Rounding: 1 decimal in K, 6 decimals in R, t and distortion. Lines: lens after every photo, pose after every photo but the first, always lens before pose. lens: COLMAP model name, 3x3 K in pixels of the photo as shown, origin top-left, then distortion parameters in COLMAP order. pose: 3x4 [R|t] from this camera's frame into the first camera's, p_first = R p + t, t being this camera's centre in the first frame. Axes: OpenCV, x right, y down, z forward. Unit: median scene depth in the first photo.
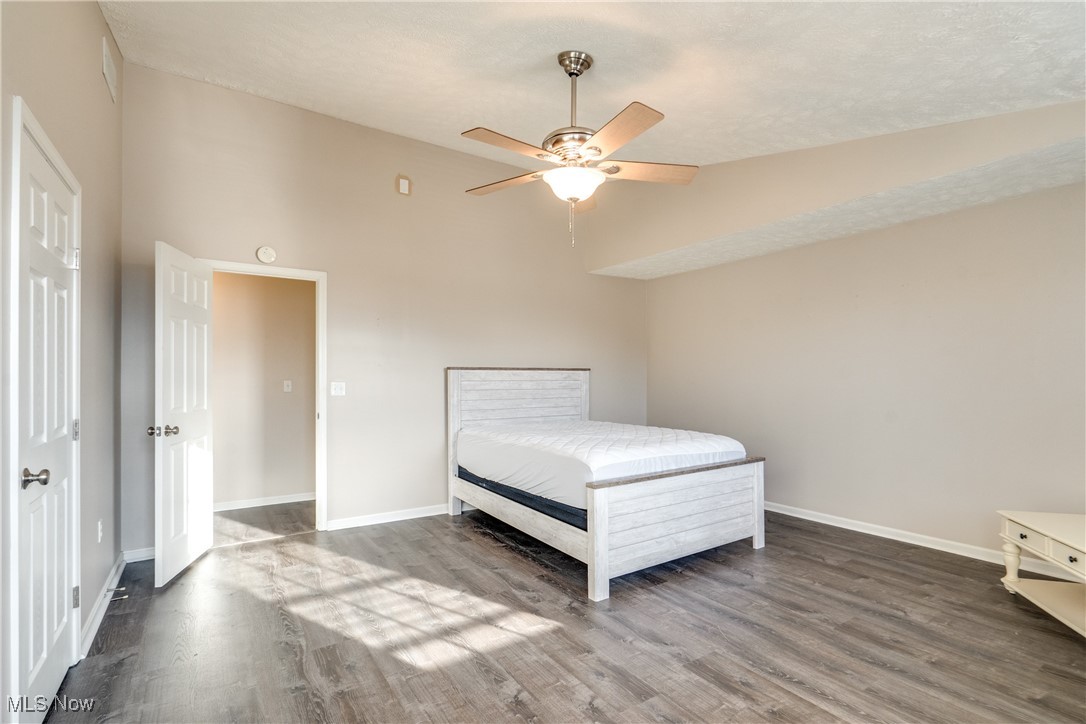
lens RADIAL K [[499.2, 0, 542.9], [0, 499.2, 368.6], [0, 0, 1]] dist [-0.003770, 0.000207]
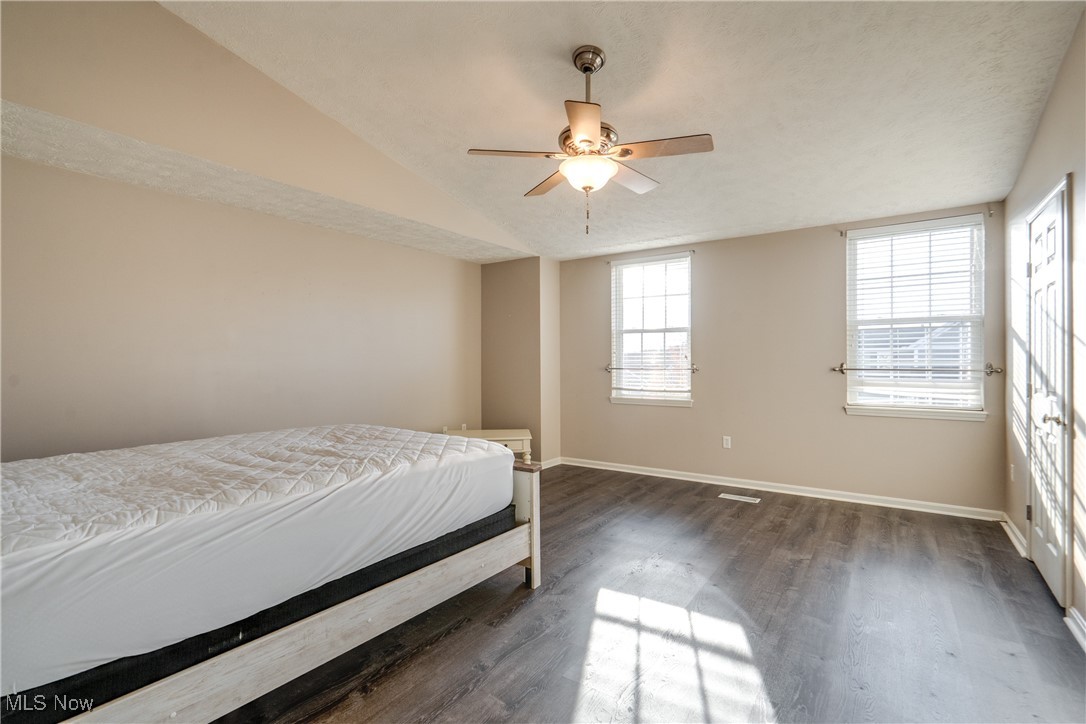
lens RADIAL K [[499.2, 0, 543.2], [0, 499.2, 363.9], [0, 0, 1]] dist [-0.003770, 0.000207]
pose [[-0.369716, 0.003698, 0.929138, -0.660980], [-0.011151, 0.999902, -0.008417, 0.031784], [-0.929078, -0.013473, -0.369638, 1.106094]]
